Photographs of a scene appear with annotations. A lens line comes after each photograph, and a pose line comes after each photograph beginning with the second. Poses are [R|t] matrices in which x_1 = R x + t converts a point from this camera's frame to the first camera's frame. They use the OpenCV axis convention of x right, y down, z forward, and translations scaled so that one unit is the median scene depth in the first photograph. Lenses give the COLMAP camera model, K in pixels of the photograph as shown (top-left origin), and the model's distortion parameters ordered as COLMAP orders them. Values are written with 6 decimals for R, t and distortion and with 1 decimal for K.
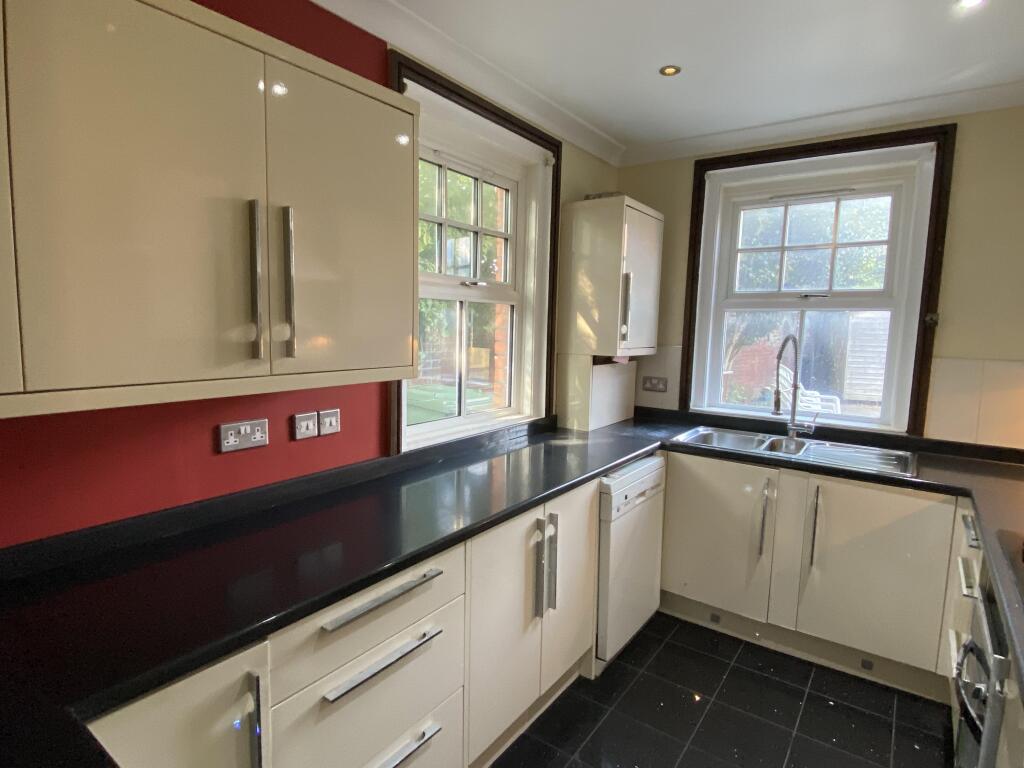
lens RADIAL K [[553.7, 0, 509.7], [0, 553.7, 382.1], [0, 0, 1]] dist [0.039542, -0.032626]
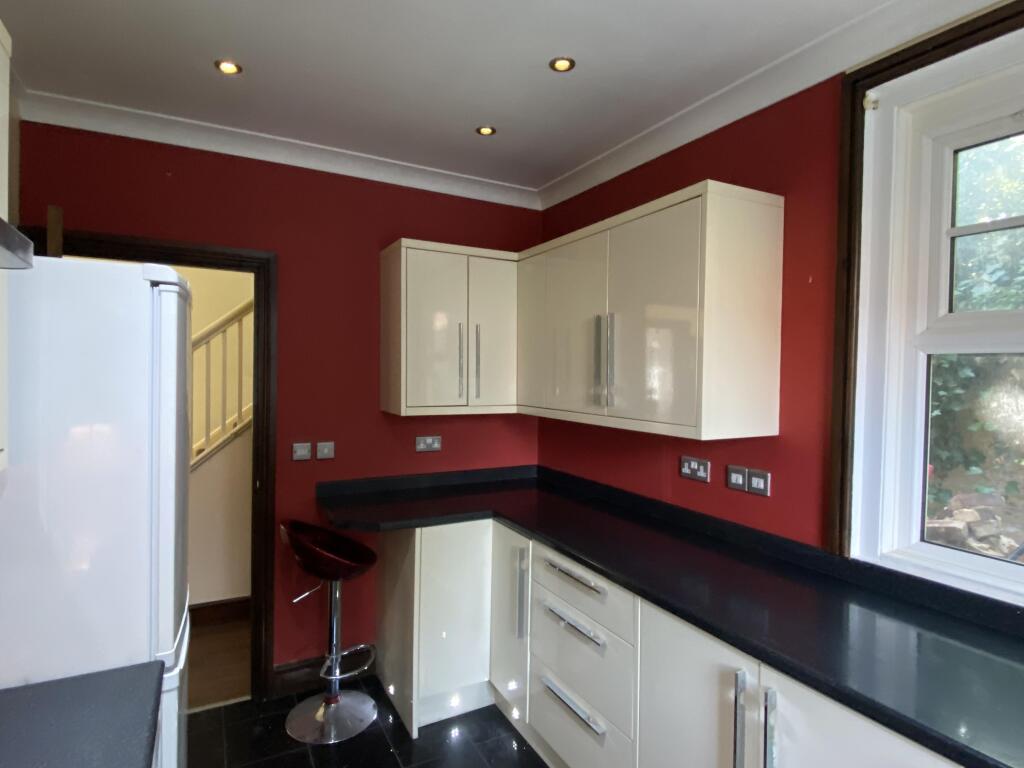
lens RADIAL K [[553.7, 0, 509.7], [0, 553.7, 382.1], [0, 0, 1]] dist [0.039542, -0.032626]
pose [[-0.433728, -0.002243, -0.901041, 0.702238], [-0.118533, 0.991448, 0.054590, -0.100733], [0.893213, 0.130481, -0.430284, 0.865888]]
